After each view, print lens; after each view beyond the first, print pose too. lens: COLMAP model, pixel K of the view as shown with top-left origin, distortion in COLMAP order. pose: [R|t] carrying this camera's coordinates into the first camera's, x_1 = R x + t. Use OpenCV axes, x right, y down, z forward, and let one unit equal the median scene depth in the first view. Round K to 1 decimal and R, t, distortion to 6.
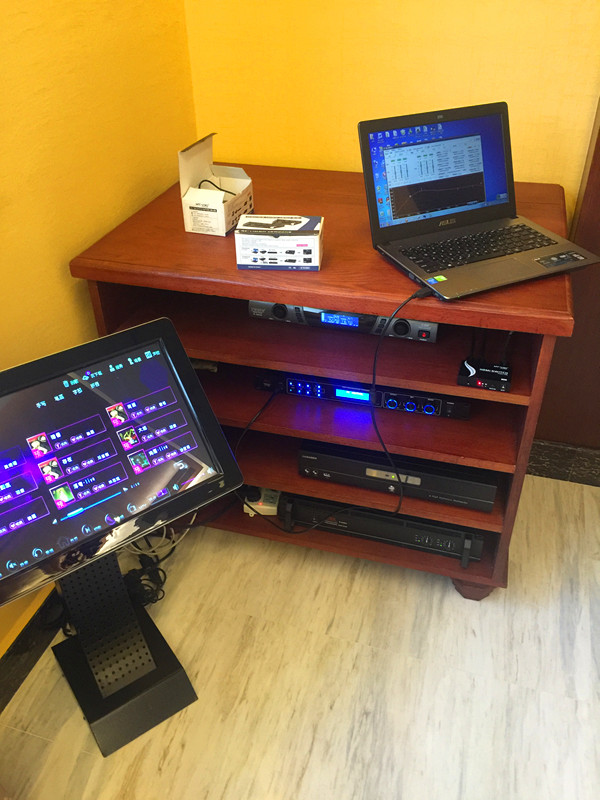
lens RADIAL K [[682.5, 0, 300.0], [0, 682.5, 400.8], [0, 0, 1]] dist [0.052576, -0.107137]
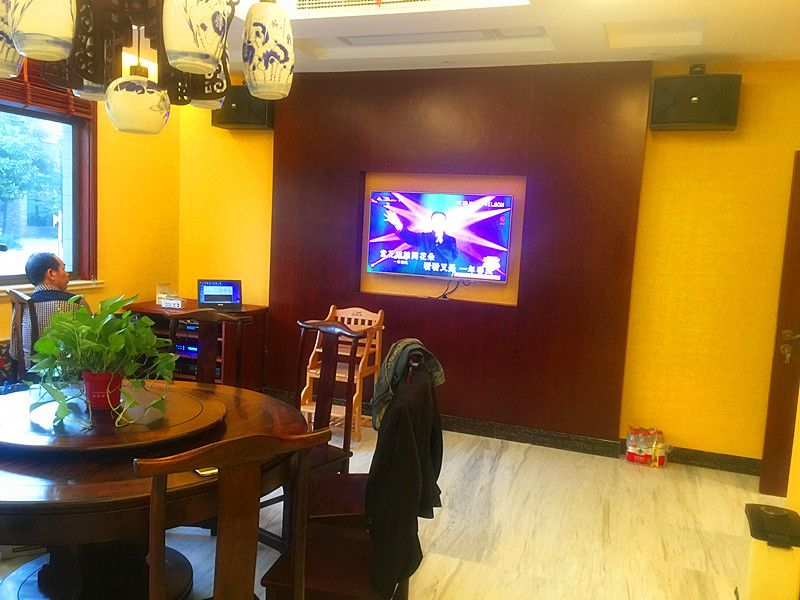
lens RADIAL K [[682.5, 0, 398.0], [0, 682.5, 302.3], [0, 0, 1]] dist [0.052576, -0.107137]
pose [[0.996572, 0.066448, -0.049274, 1.547651], [-0.081615, 0.886979, -0.454541, 1.563138], [0.013502, 0.457004, 0.889362, -2.727063]]
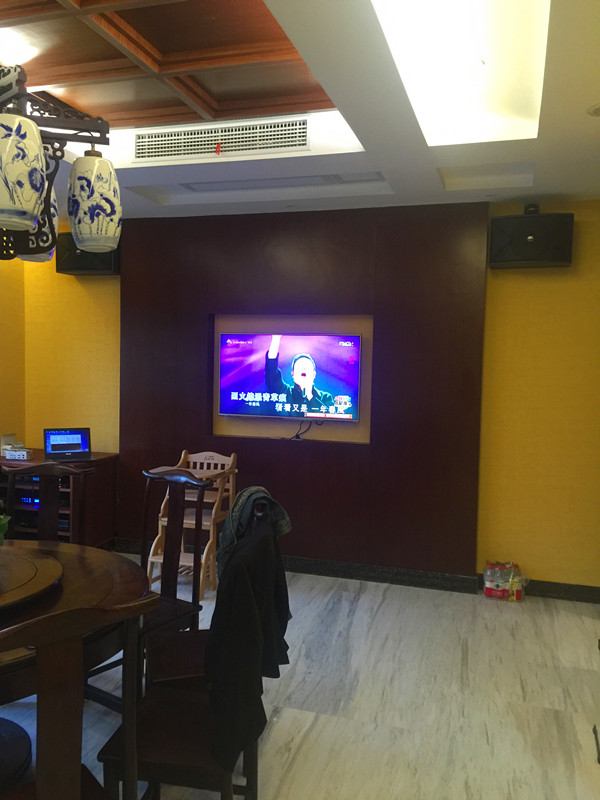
lens RADIAL K [[682.5, 0, 300.7], [0, 682.5, 399.4], [0, 0, 1]] dist [0.052576, -0.107137]
pose [[0.999542, 0.029665, 0.006056, 1.608555], [-0.022515, 0.862006, -0.506398, 1.515538], [-0.020243, 0.506030, 0.862278, -2.719772]]
